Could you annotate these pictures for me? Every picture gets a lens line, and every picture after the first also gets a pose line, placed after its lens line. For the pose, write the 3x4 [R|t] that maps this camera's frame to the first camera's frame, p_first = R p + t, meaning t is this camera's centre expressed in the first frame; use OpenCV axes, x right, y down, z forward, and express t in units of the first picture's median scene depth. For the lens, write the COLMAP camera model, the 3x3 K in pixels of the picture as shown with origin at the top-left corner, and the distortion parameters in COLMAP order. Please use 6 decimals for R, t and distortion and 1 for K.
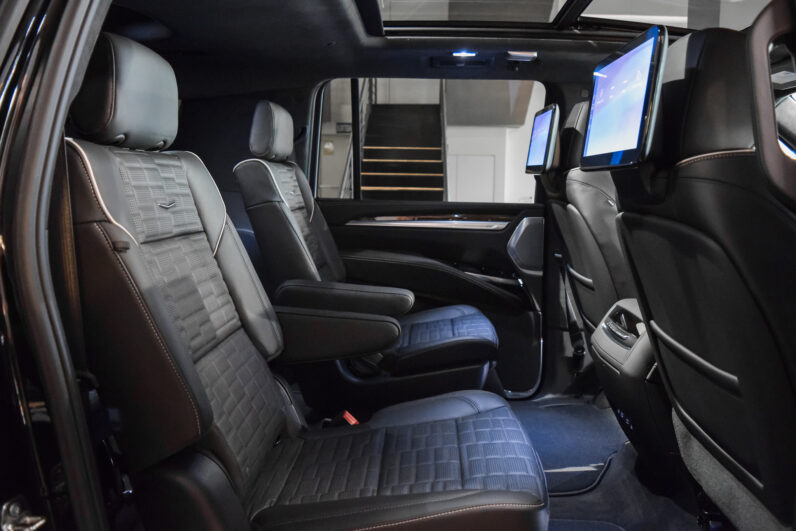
lens RADIAL K [[619.8, 0, 376.4], [0, 619.8, 266.6], [0, 0, 1]] dist [-0.075913, 0.010875]
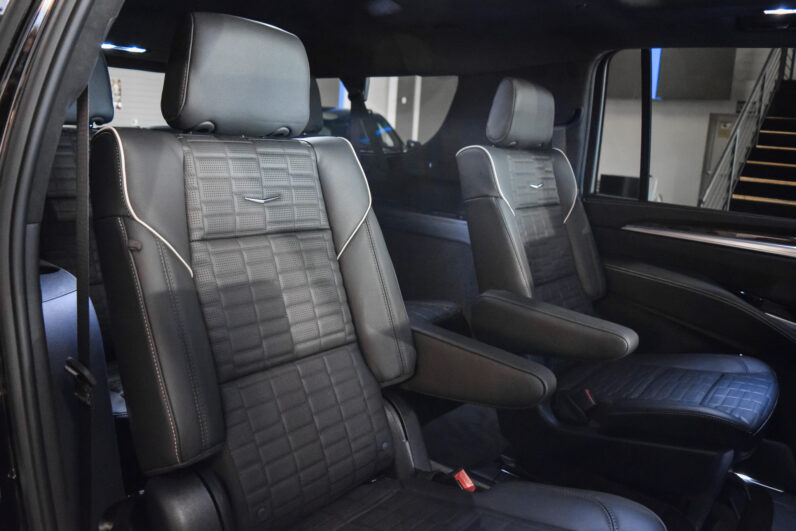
lens RADIAL K [[619.8, 0, 376.4], [0, 619.8, 266.6], [0, 0, 1]] dist [-0.075913, 0.010875]
pose [[0.823380, 0.150311, -0.547222, 0.260849], [-0.127816, 0.988628, 0.079237, -0.078582], [0.552909, 0.004702, 0.833228, 0.272767]]
